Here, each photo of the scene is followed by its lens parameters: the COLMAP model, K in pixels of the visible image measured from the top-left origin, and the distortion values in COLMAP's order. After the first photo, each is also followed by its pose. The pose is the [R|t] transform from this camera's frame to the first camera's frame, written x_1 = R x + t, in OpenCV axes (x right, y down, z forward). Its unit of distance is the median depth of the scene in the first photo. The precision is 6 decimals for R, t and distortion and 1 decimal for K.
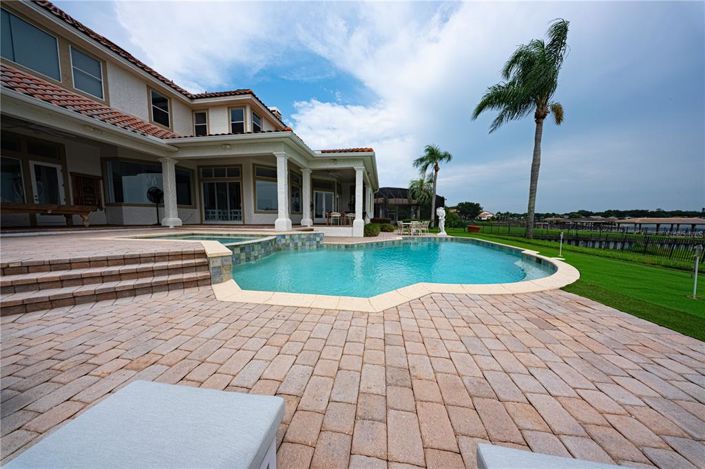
lens RADIAL K [[208.4, 0, 351.4], [0, 208.4, 236.2], [0, 0, 1]] dist [-0.000267, -0.000002]
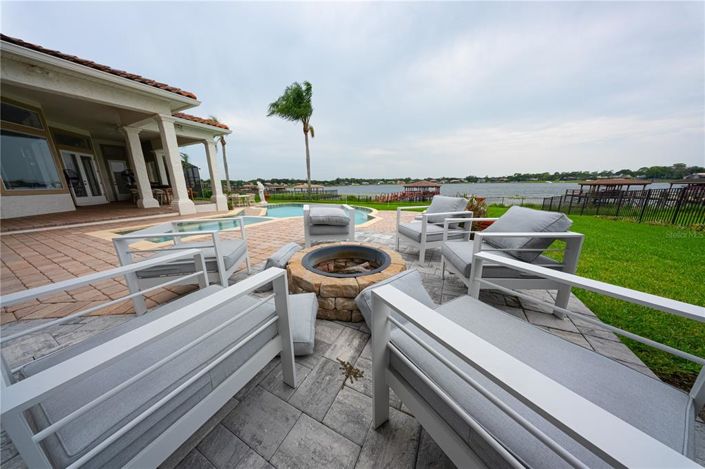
lens RADIAL K [[208.4, 0, 351.7], [0, 208.4, 237.0], [0, 0, 1]] dist [-0.000267, -0.000002]
pose [[0.316097, -0.239952, 0.917881, -0.762256], [0.092516, 0.970672, 0.221893, -0.046743], [-0.944205, 0.014780, 0.329026, 0.055379]]
